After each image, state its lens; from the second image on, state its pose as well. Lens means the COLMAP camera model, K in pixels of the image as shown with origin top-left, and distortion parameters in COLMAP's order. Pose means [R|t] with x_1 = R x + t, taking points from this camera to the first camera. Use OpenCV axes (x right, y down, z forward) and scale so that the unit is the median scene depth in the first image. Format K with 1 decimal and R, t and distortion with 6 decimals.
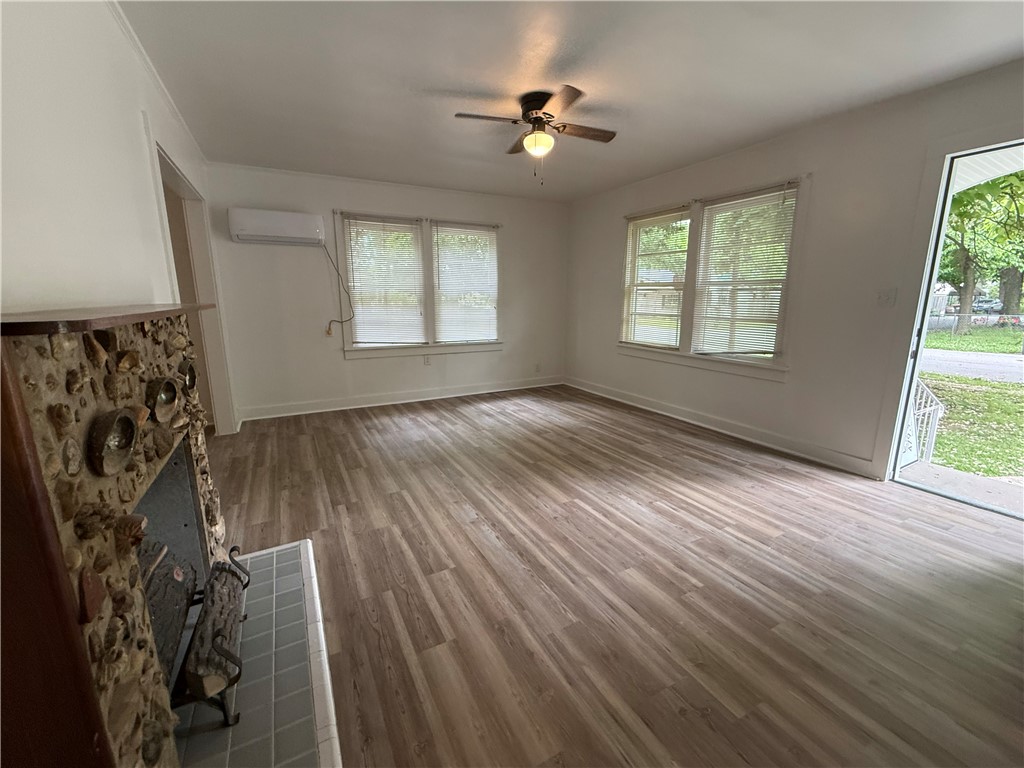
lens RADIAL K [[421.5, 0, 512.7], [0, 421.5, 382.2], [0, 0, 1]] dist [0.001324, 0.000026]
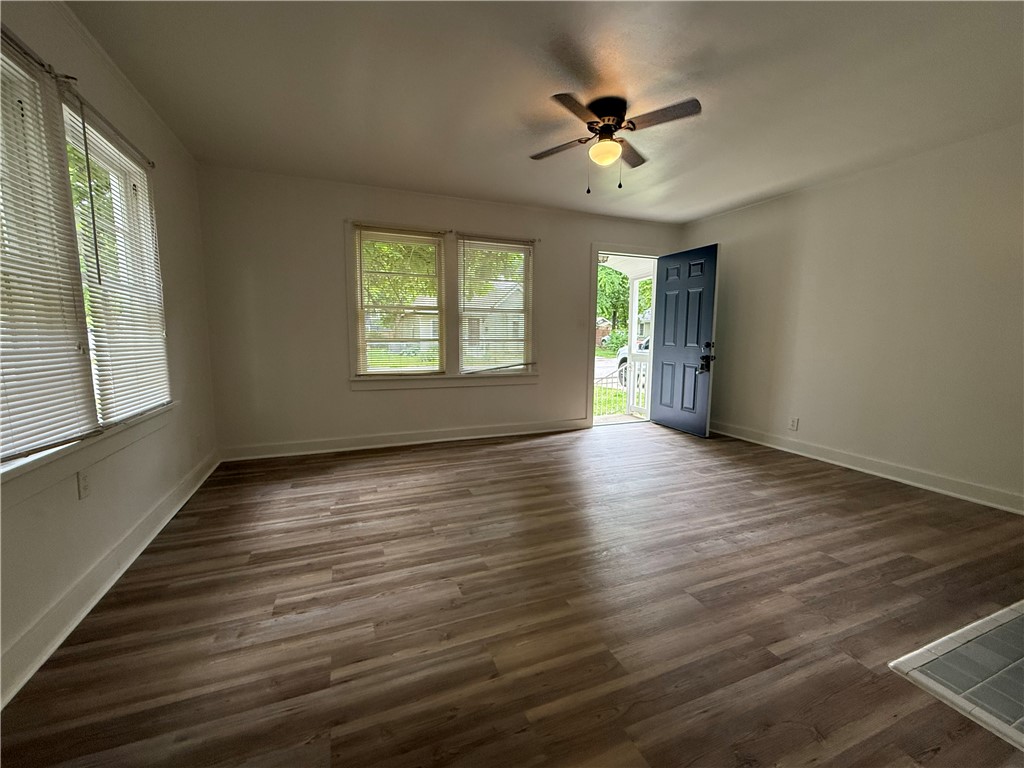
lens RADIAL K [[421.5, 0, 503.7], [0, 421.5, 387.4], [0, 0, 1]] dist [0.001324, 0.000026]
pose [[0.121025, -0.123837, 0.984895, -0.695231], [0.192714, 0.976241, 0.099068, -0.138119], [-0.973763, 0.177813, 0.142015, 0.858060]]
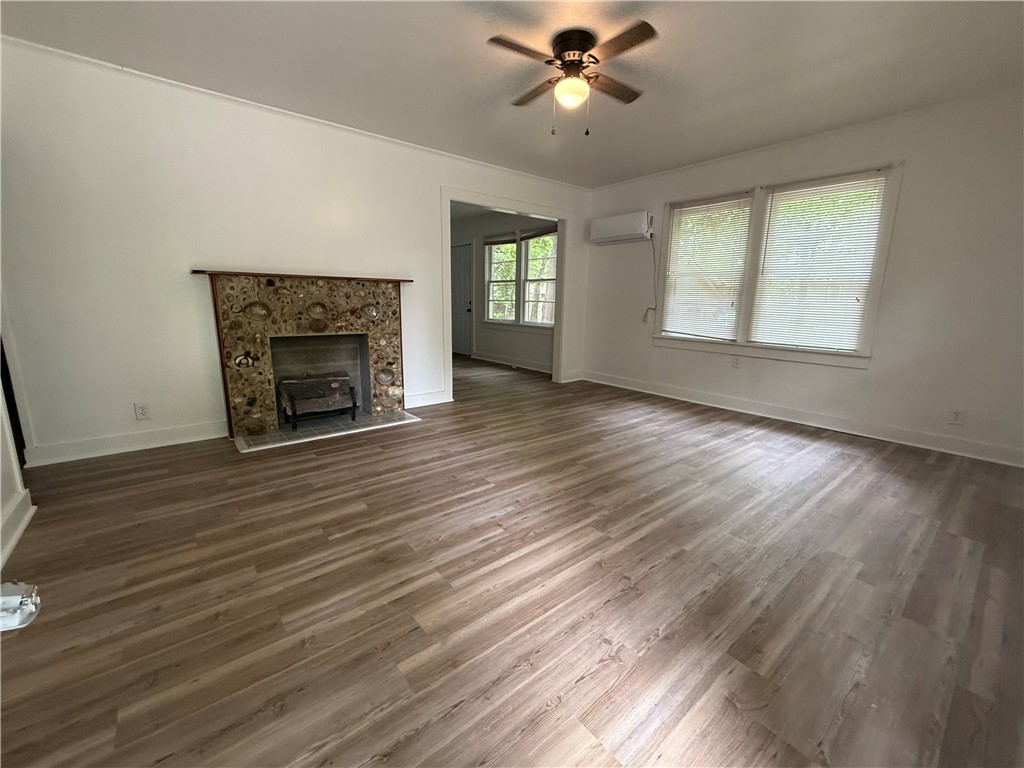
lens RADIAL K [[421.5, 0, 515.9], [0, 421.5, 383.7], [0, 0, 1]] dist [0.001324, 0.000026]
pose [[0.201410, 0.192528, -0.960400, 0.726989], [-0.212196, 0.965785, 0.149107, -0.060233], [0.956246, 0.173761, 0.235372, 0.570838]]
